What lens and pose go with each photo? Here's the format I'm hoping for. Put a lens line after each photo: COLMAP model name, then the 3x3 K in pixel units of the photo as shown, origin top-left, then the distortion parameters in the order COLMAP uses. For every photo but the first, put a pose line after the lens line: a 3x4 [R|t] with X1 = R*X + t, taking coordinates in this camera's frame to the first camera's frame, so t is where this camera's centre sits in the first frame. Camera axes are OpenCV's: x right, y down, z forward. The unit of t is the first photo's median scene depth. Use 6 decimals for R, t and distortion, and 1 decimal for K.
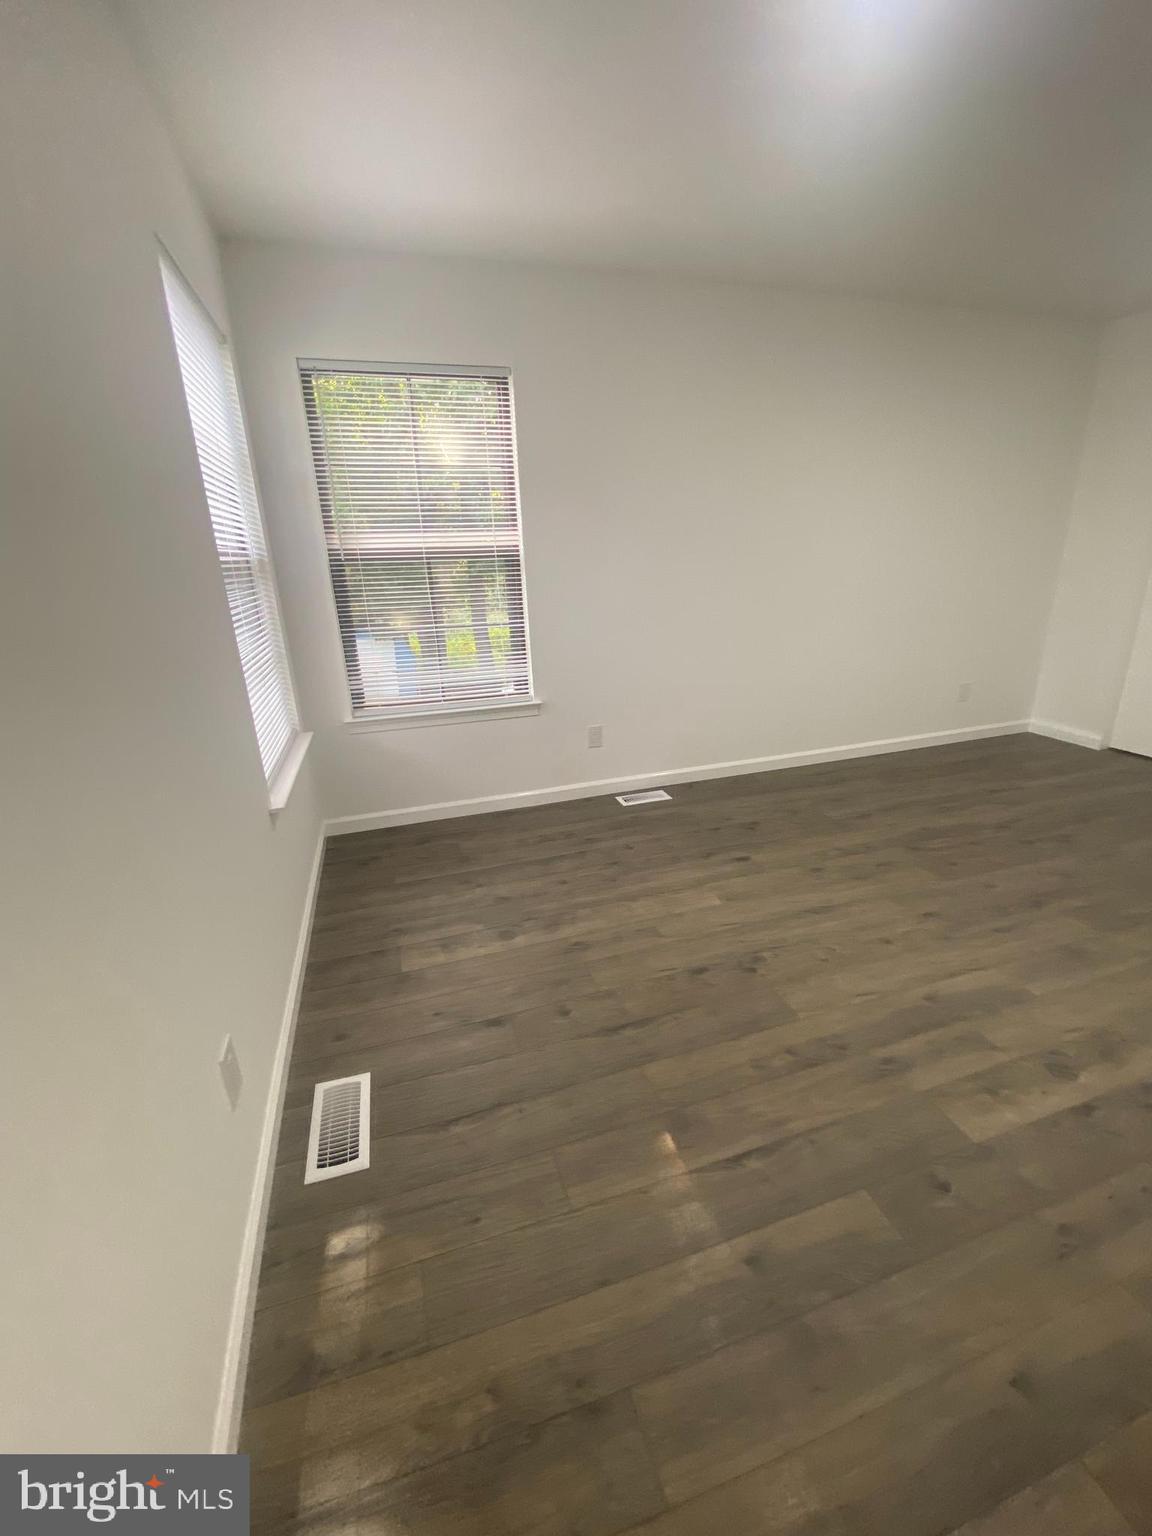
lens RADIAL K [[623.4, 0, 576.0], [0, 623.4, 768.0], [0, 0, 1]] dist [0.002055, -0.017127]
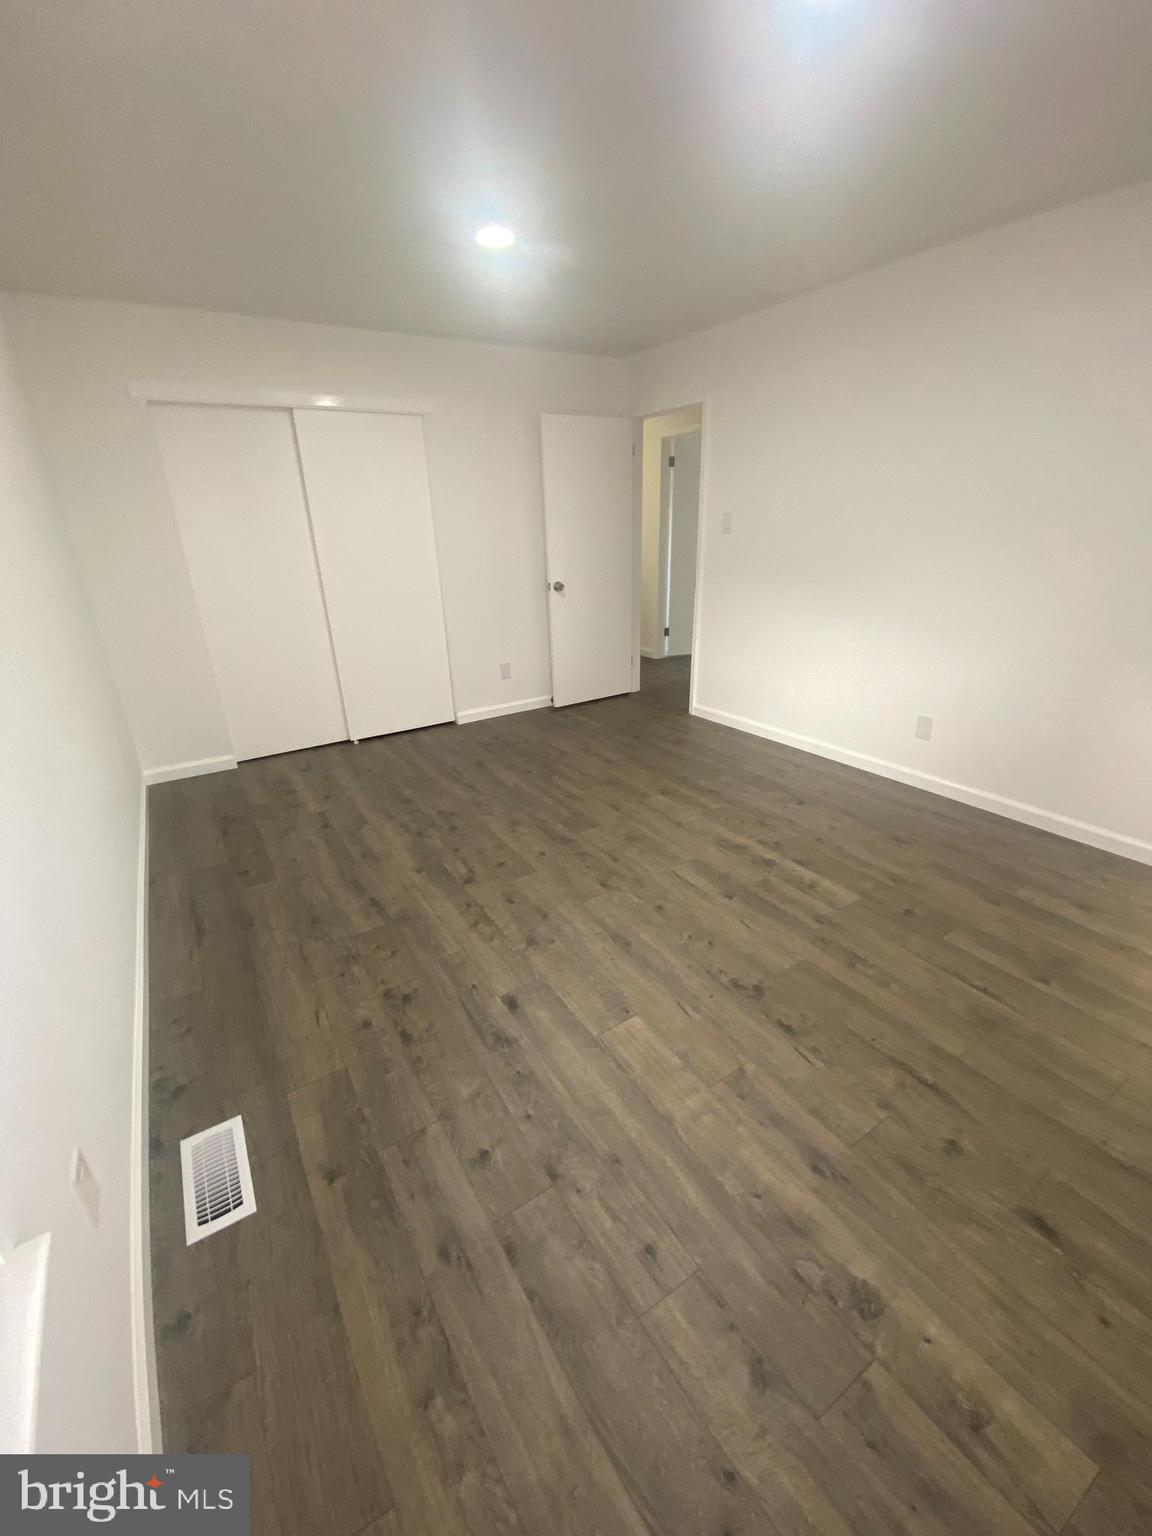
lens RADIAL K [[623.4, 0, 576.0], [0, 623.4, 768.0], [0, 0, 1]] dist [0.002055, -0.017127]
pose [[-0.253458, -0.308767, 0.916745, -0.376628], [0.357424, 0.850735, 0.385354, -0.388855], [-0.898892, 0.425338, -0.105265, 1.065022]]
